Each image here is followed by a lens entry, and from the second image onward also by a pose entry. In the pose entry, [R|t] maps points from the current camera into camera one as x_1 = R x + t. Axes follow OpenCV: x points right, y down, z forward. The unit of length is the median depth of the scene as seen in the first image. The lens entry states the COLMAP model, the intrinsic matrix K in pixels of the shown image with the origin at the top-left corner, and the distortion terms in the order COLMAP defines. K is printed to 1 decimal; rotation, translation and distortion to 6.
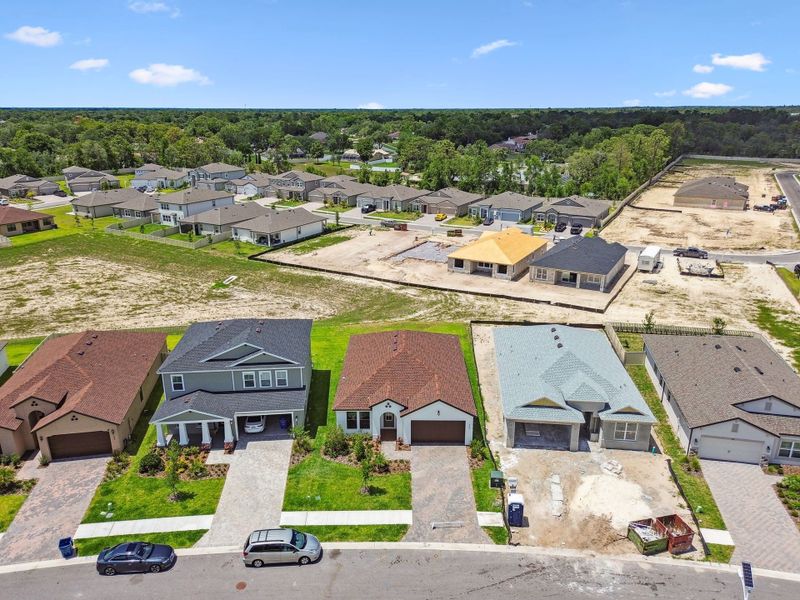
lens RADIAL K [[568.0, 0, 401.0], [0, 568.0, 311.6], [0, 0, 1]] dist [0.071522, -0.080403]
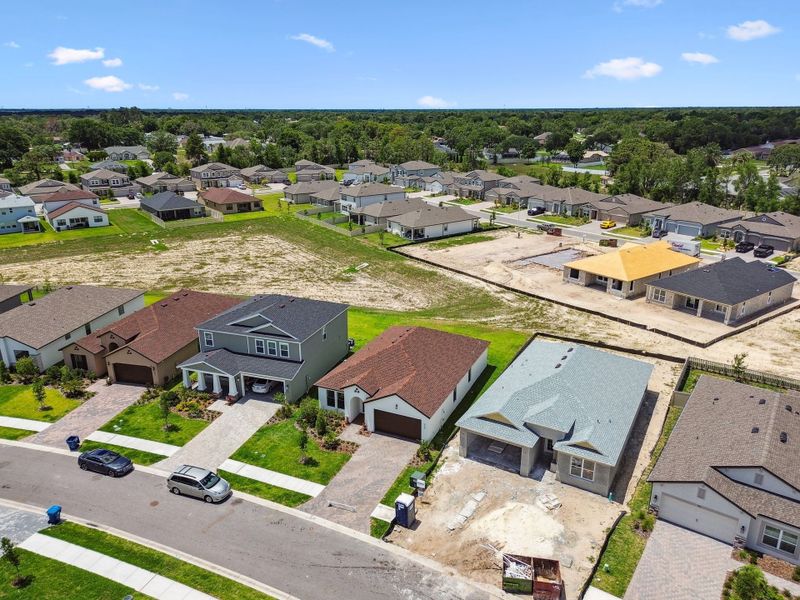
lens RADIAL K [[568.0, 0, 401.0], [0, 568.0, 311.6], [0, 0, 1]] dist [0.071522, -0.080403]
pose [[0.910830, 0.136163, -0.389677, 0.244286], [-0.136054, 0.990305, 0.028026, -0.011976], [0.389715, 0.027490, 0.920525, 0.028642]]
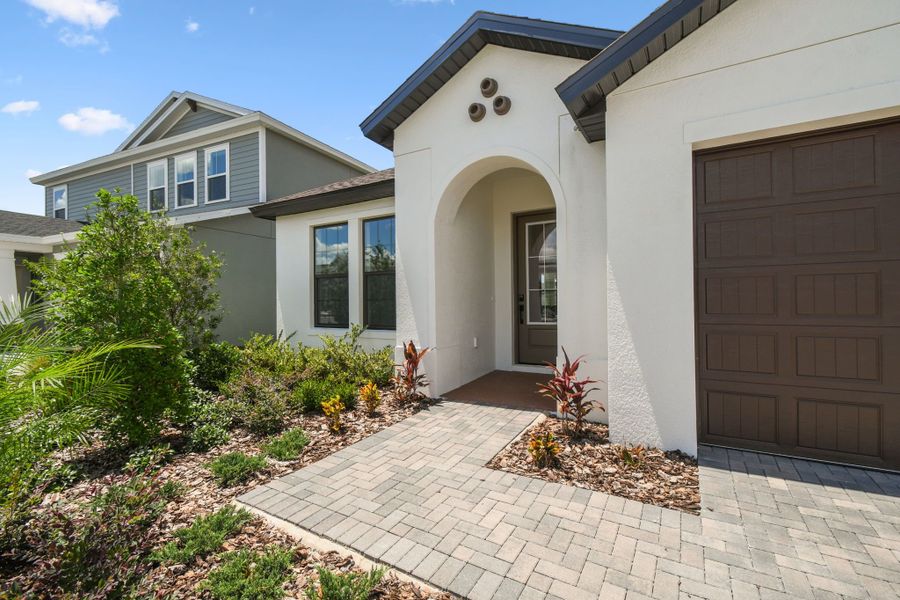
lens RADIAL K [[407.3, 0, 450.0], [0, 407.3, 300.0], [0, 0, 1]] dist [-0.000069, -0.000013]
pose [[0.864224, -0.010934, -0.502988, 0.009042], [-0.160093, 0.941820, -0.295541, 0.130423], [0.476956, 0.335939, 0.812193, 0.512381]]
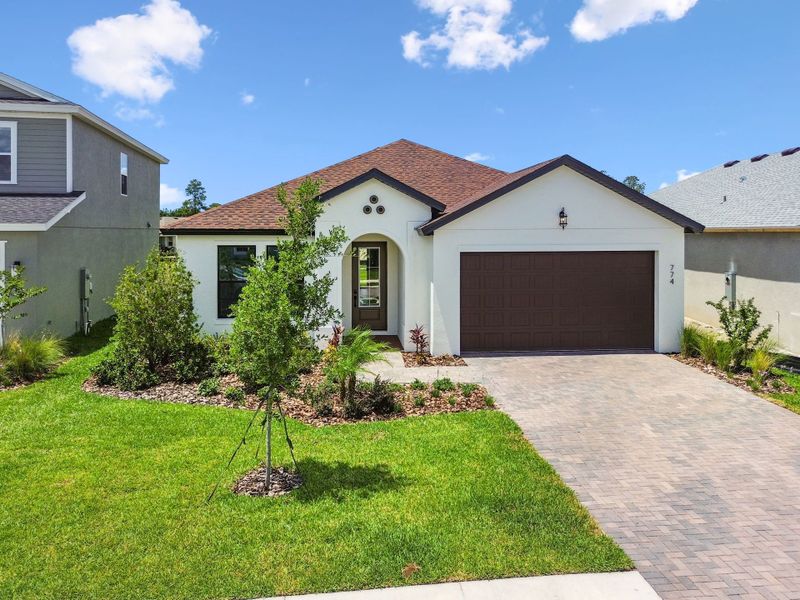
lens RADIAL K [[592.6, 0, 401.8], [0, 592.6, 242.9], [0, 0, 1]] dist [0.054916, -0.048658]
pose [[0.994355, -0.001600, 0.106093, -0.021435], [0.035872, 0.946079, -0.321945, 0.150415], [-0.099857, 0.323933, 0.940795, 0.404207]]
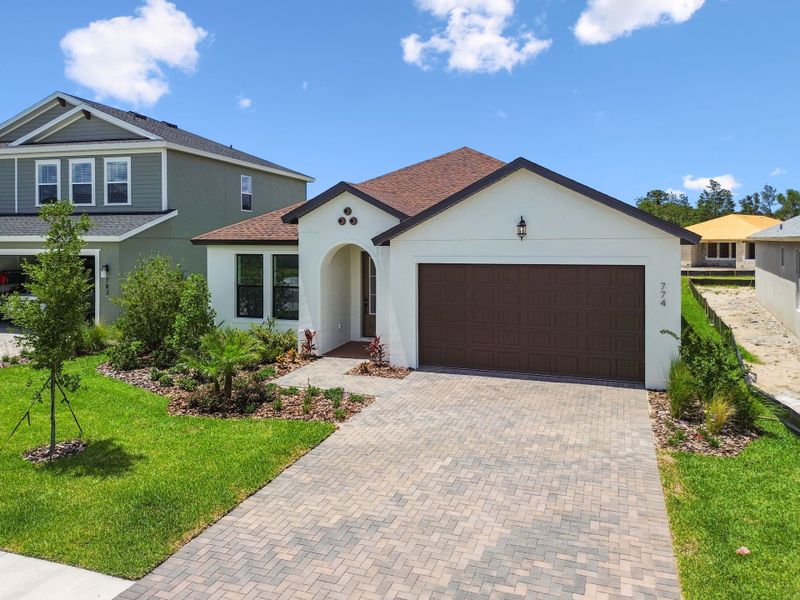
lens RADIAL K [[587.9, 0, 404.0], [0, 587.9, 251.5], [0, 0, 1]] dist [0.061323, -0.051397]
pose [[0.941754, 0.005791, -0.336254, 0.056050], [-0.114019, 0.946131, -0.303043, 0.146463], [0.316386, 0.323731, 0.891683, 0.413201]]
